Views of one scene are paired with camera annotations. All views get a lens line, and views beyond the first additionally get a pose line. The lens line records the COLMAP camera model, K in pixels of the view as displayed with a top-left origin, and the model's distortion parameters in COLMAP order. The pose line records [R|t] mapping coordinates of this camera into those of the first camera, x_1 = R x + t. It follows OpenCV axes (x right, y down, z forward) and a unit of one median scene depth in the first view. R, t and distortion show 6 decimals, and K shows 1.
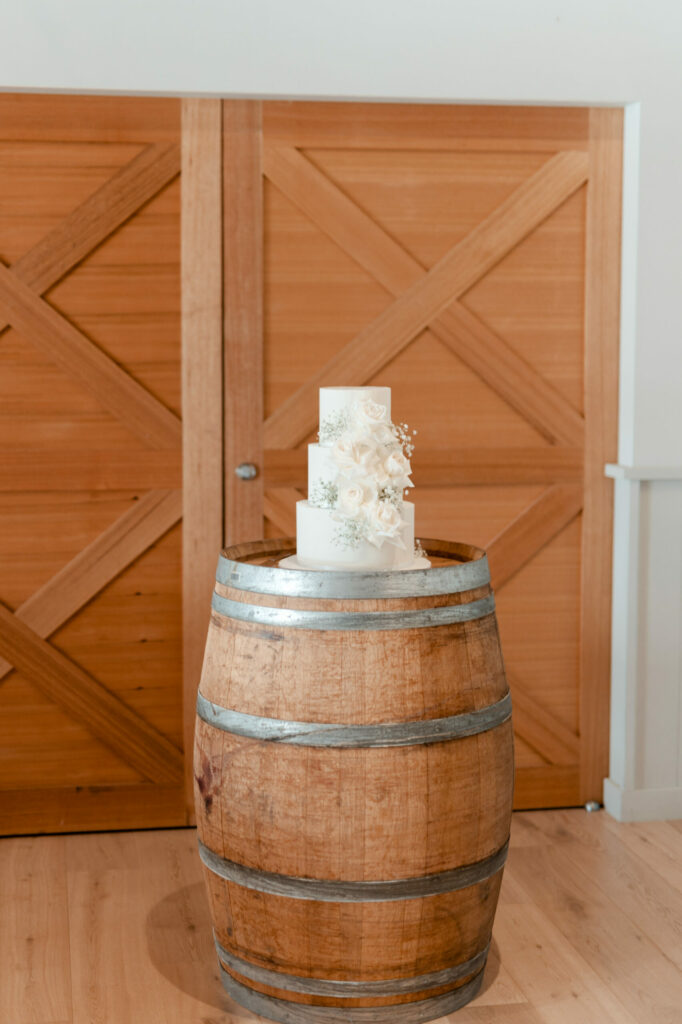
lens RADIAL K [[1465.3, 0, 341.0], [0, 1465.3, 512.0], [0, 0, 1]] dist [-0.010483, 0.031759]
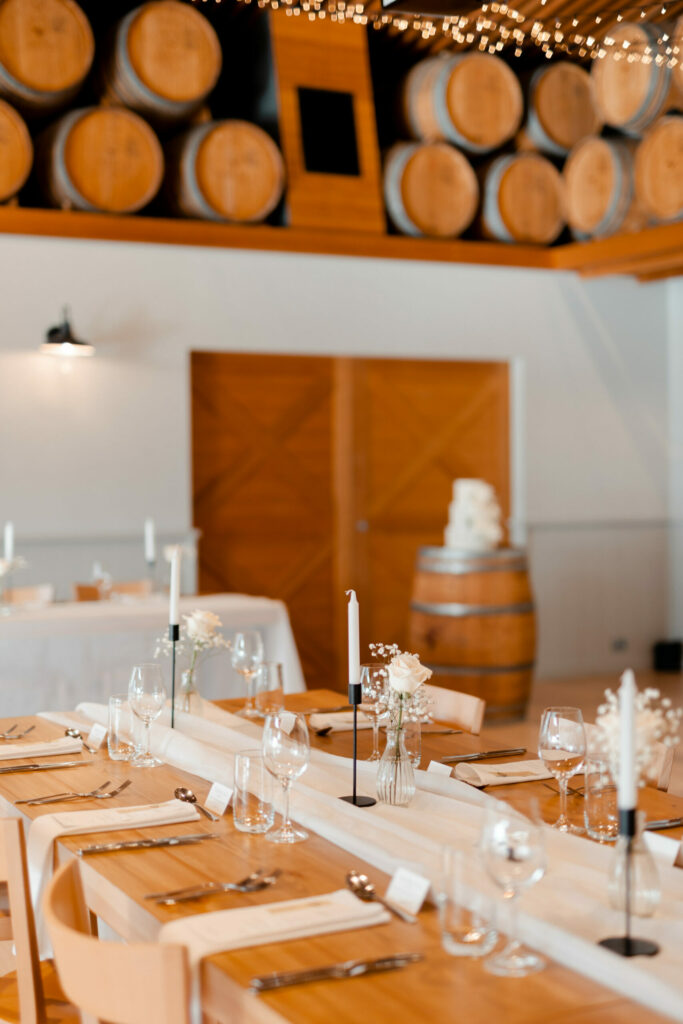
lens RADIAL K [[1465.3, 0, 341.5], [0, 1465.3, 512.0], [0, 0, 1]] dist [-0.010483, 0.031759]
pose [[0.953235, -0.009559, 0.302080, -0.766526], [0.023130, 0.998876, -0.041381, 0.045252], [-0.301345, 0.046433, 0.952384, -1.102934]]
